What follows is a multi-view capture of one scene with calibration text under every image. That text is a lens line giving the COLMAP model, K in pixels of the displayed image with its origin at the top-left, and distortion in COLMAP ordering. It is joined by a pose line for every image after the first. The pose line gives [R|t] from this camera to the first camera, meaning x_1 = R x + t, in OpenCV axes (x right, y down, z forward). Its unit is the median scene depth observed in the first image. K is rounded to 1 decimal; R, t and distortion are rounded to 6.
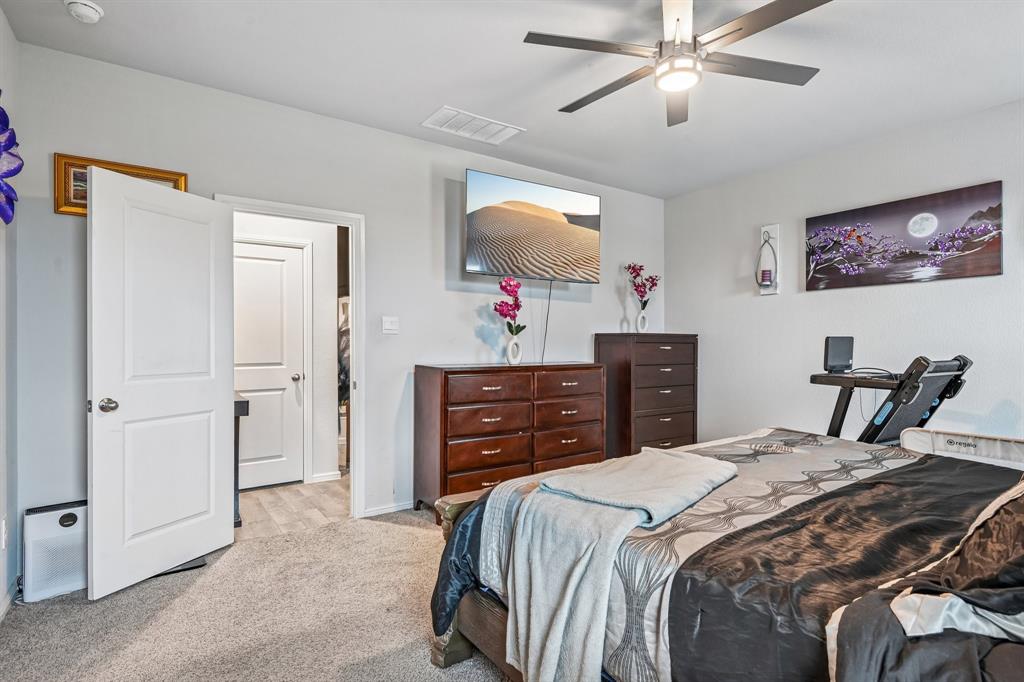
lens RADIAL K [[526.7, 0, 512.0], [0, 526.7, 341.0], [0, 0, 1]] dist [-0.022083, -0.000337]
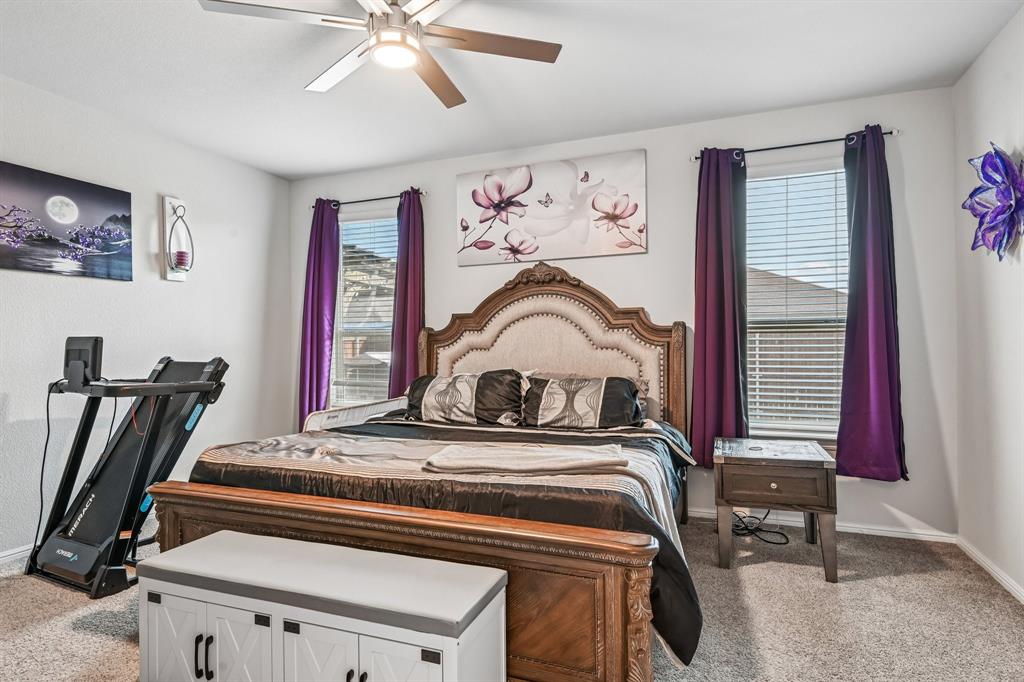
lens RADIAL K [[550.6, 0, 512.0], [0, 550.6, 341.0], [0, 0, 1]] dist [-0.000254, -0.000053]
pose [[-0.577516, 0.005359, 0.816362, -0.415157], [0.002415, 0.999985, -0.004855, 0.003064], [-0.816376, -0.000832, -0.577520, 0.958816]]
